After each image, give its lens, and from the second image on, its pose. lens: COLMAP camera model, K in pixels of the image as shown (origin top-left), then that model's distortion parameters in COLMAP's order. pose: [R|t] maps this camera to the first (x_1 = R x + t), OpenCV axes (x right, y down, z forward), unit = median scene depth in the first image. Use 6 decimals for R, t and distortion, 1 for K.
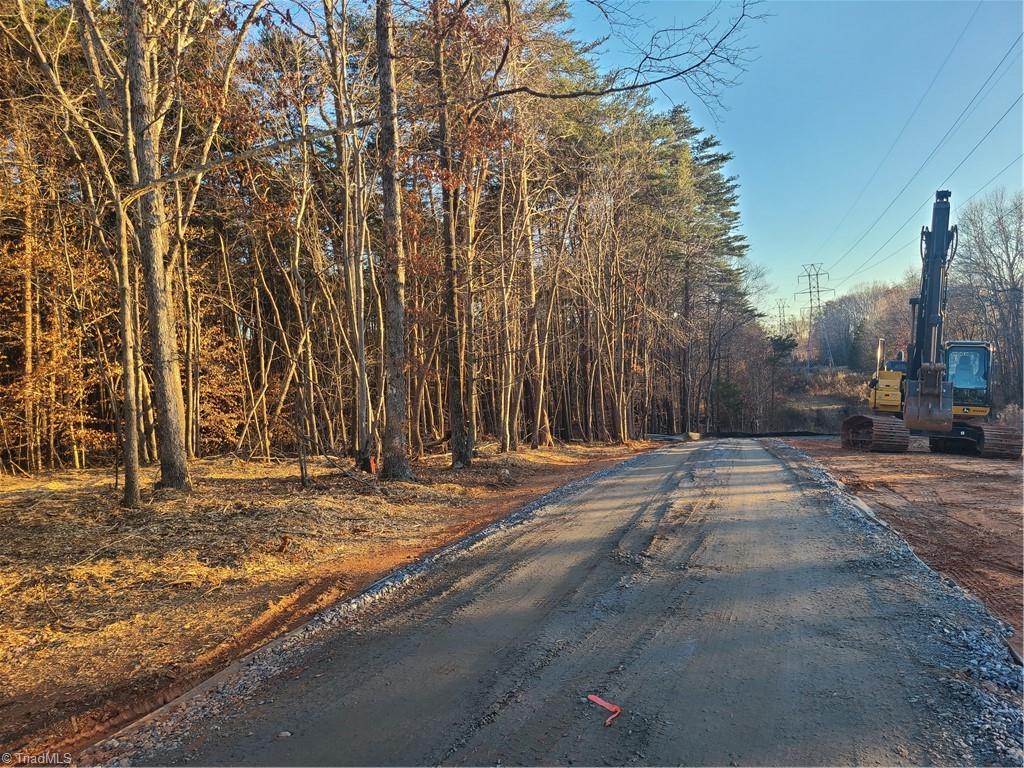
lens RADIAL K [[783.6, 0, 512.2], [0, 783.6, 383.8], [0, 0, 1]] dist [0.017425, -0.016484]
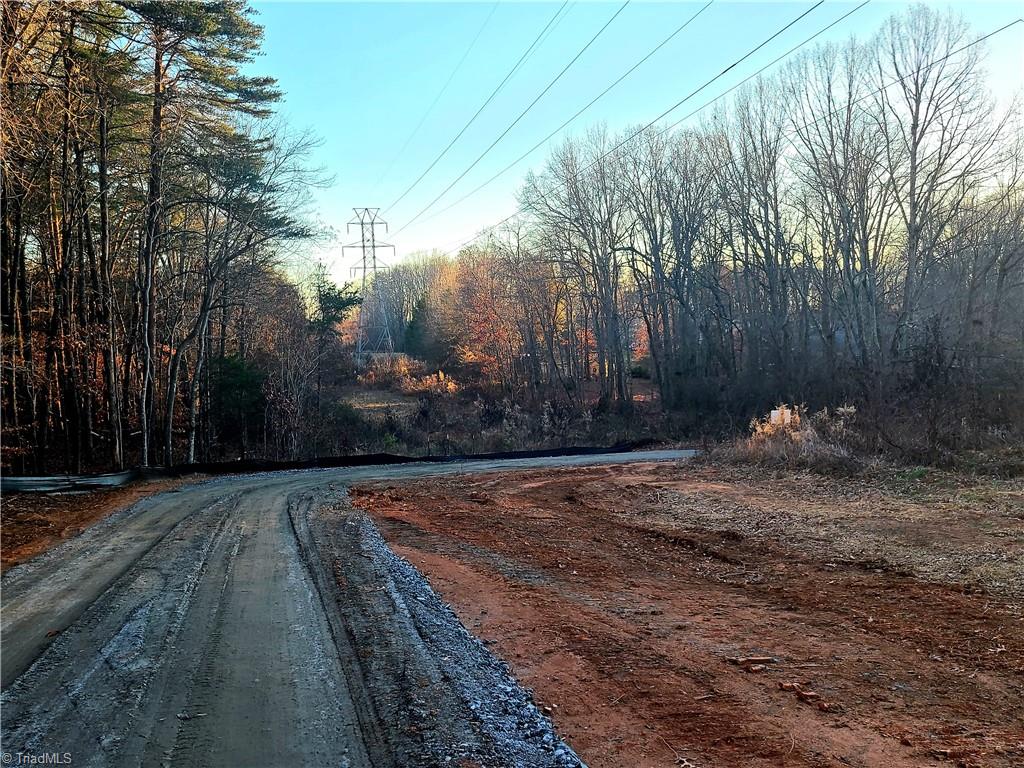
lens RADIAL K [[783.6, 0, 512.2], [0, 783.6, 383.8], [0, 0, 1]] dist [0.017425, -0.016484]
pose [[0.834369, 0.012828, 0.551057, 0.096824], [-0.015609, 0.999878, 0.000359, 0.007455], [-0.550986, -0.008901, 0.834467, 0.319768]]
